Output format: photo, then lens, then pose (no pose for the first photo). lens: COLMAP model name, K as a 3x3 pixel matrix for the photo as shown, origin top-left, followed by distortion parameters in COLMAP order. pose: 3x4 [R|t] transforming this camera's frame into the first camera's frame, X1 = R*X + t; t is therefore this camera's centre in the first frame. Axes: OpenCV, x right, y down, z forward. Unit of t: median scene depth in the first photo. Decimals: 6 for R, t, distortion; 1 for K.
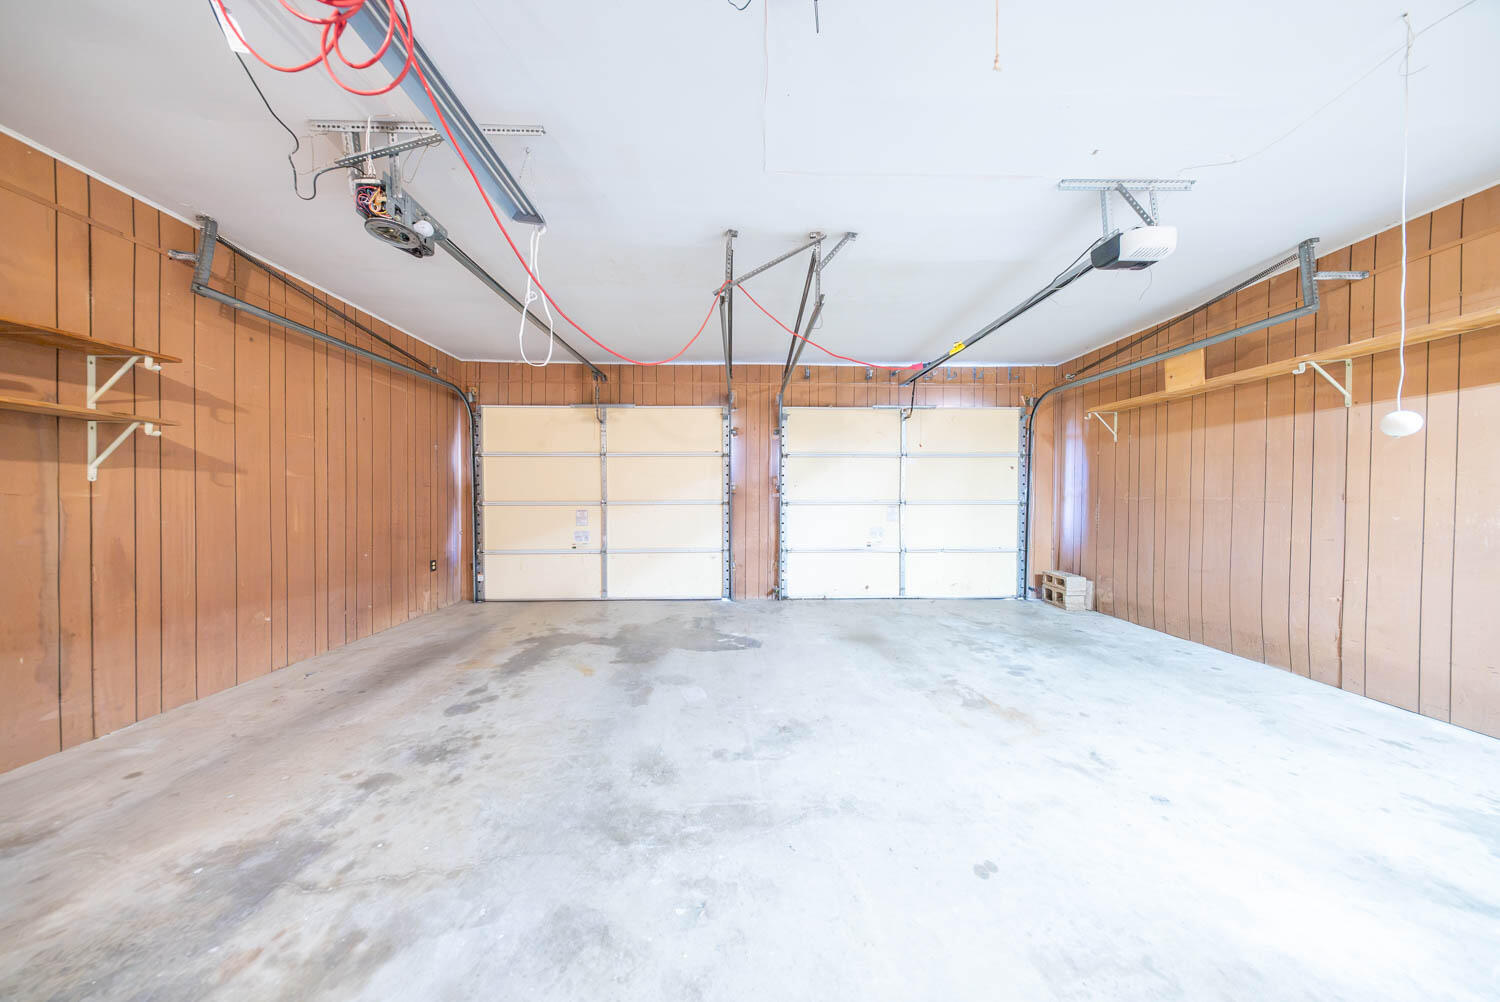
lens RADIAL K [[440.5, 0, 748.7], [0, 440.5, 503.2], [0, 0, 1]] dist [-0.001890, -0.000291]
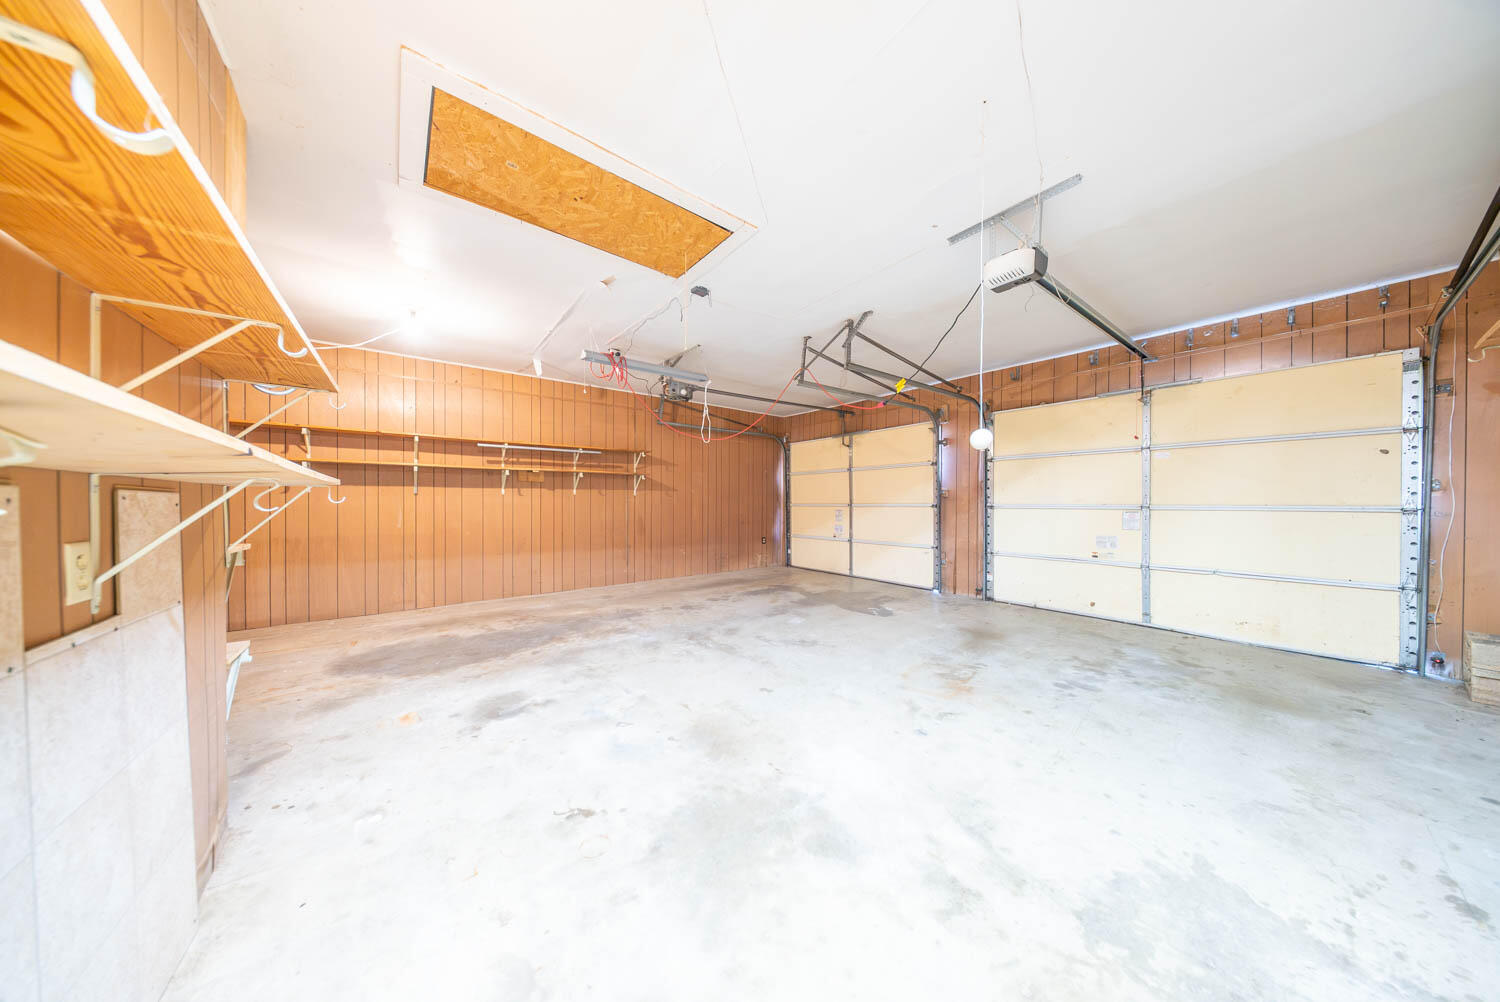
lens RADIAL K [[440.5, 0, 747.1], [0, 440.5, 502.3], [0, 0, 1]] dist [-0.001890, -0.000291]
pose [[0.590477, 0.000736, -0.807054, 0.586074], [-0.011025, 0.999914, -0.007155, 0.004309], [0.806979, 0.013123, 0.590434, -0.065846]]
